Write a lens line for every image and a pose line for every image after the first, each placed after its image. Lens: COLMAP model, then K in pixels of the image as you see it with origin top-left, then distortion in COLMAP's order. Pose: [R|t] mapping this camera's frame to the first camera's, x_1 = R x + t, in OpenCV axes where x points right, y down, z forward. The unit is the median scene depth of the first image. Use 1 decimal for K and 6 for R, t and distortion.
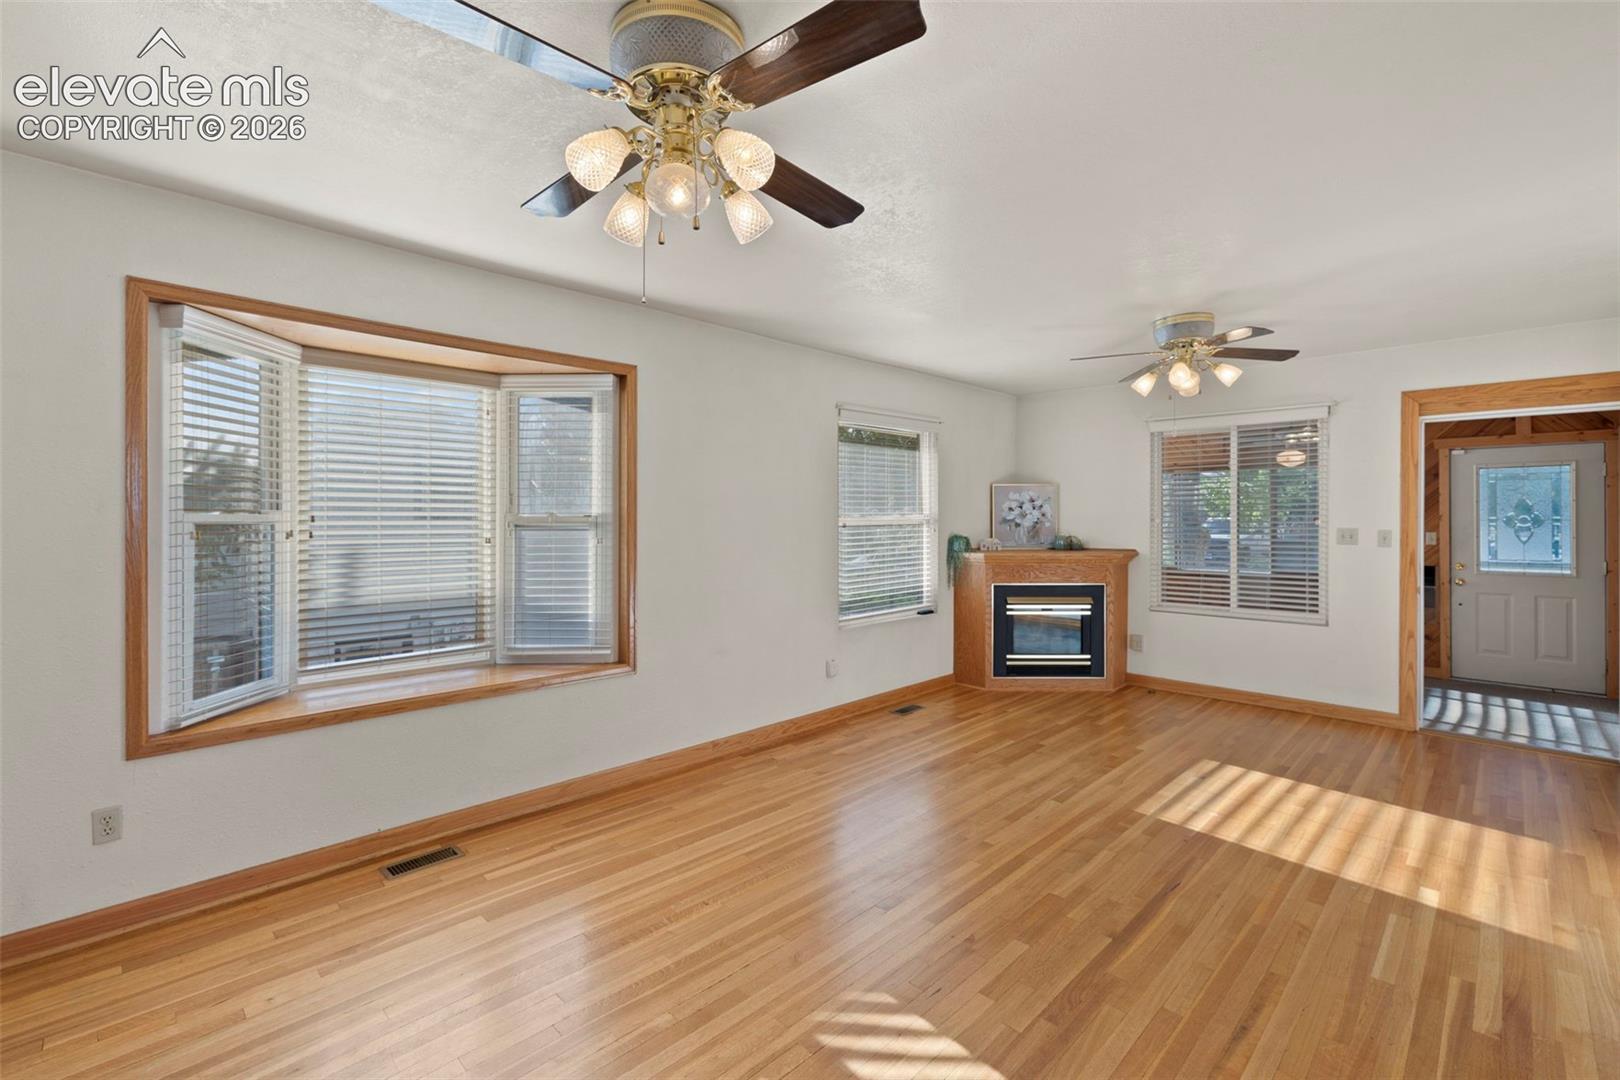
lens RADIAL K [[706.4, 0, 800.0], [0, 706.4, 516.2], [0, 0, 1]] dist [-0.000271, 0.000001]
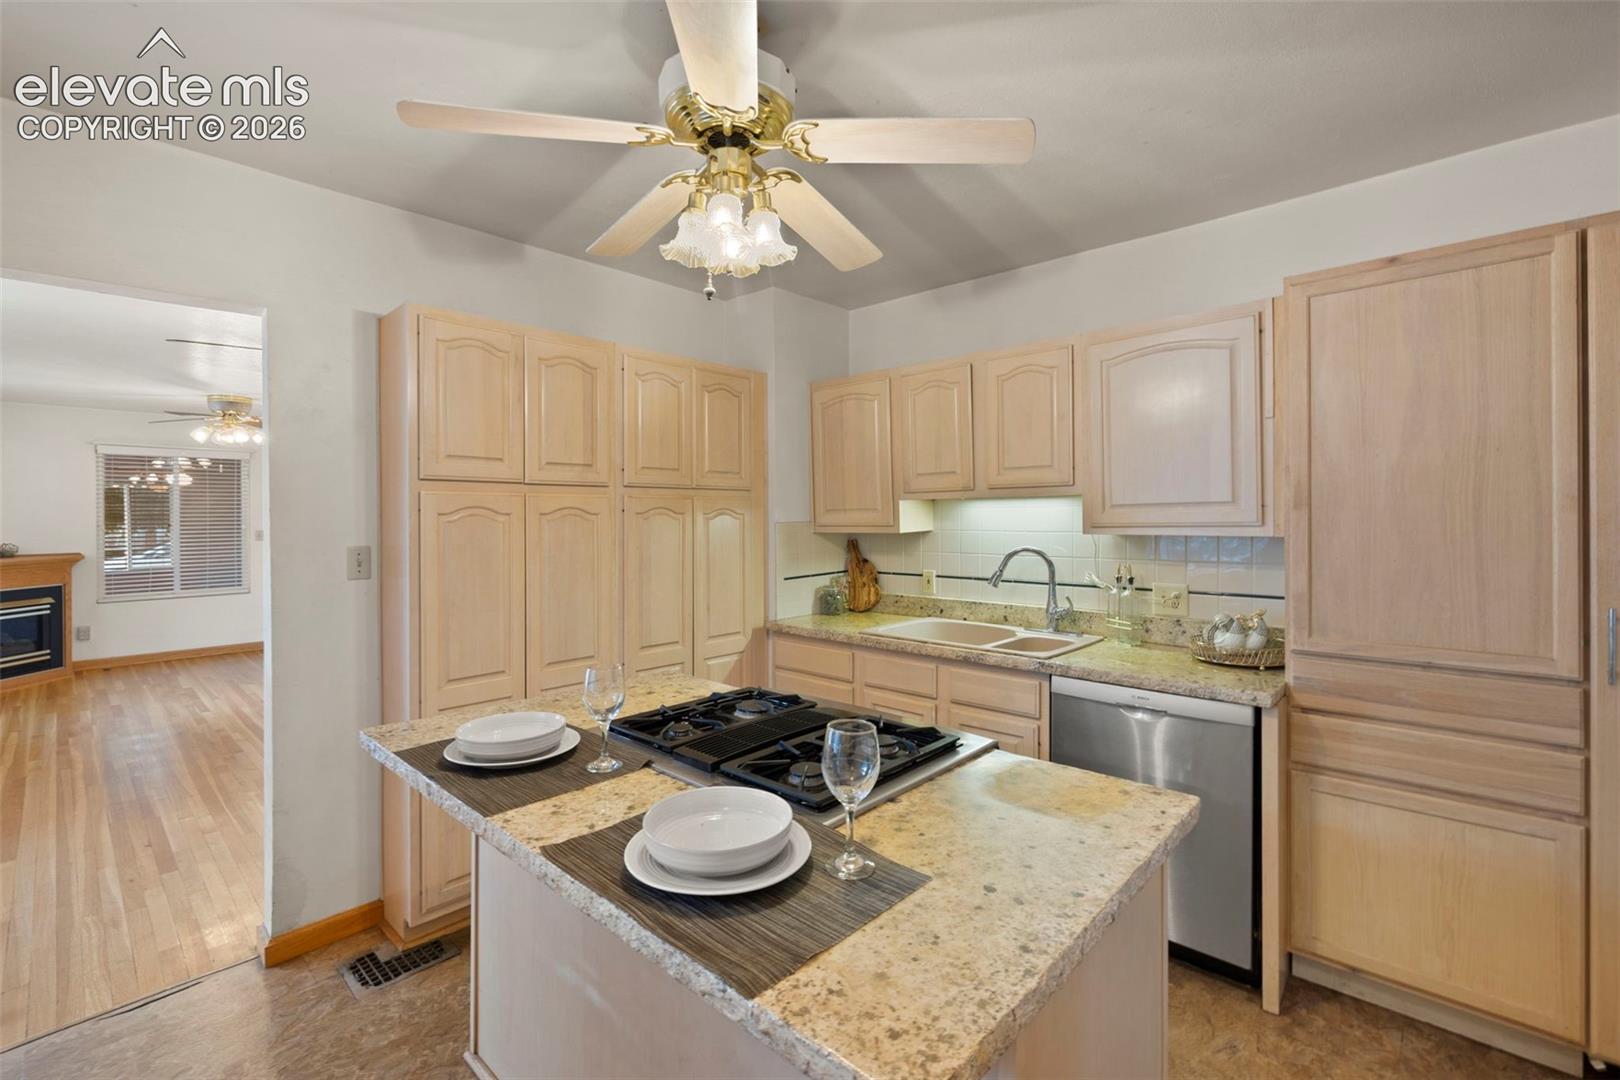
lens RADIAL K [[714.5, 0, 808.4], [0, 714.5, 520.3], [0, 0, 1]] dist [0.000752, 0.000682]
pose [[-0.048570, -0.001146, 0.998819, -0.956050], [0.006466, 0.999978, 0.001461, -0.000303], [-0.998799, 0.006530, -0.048562, -0.167283]]
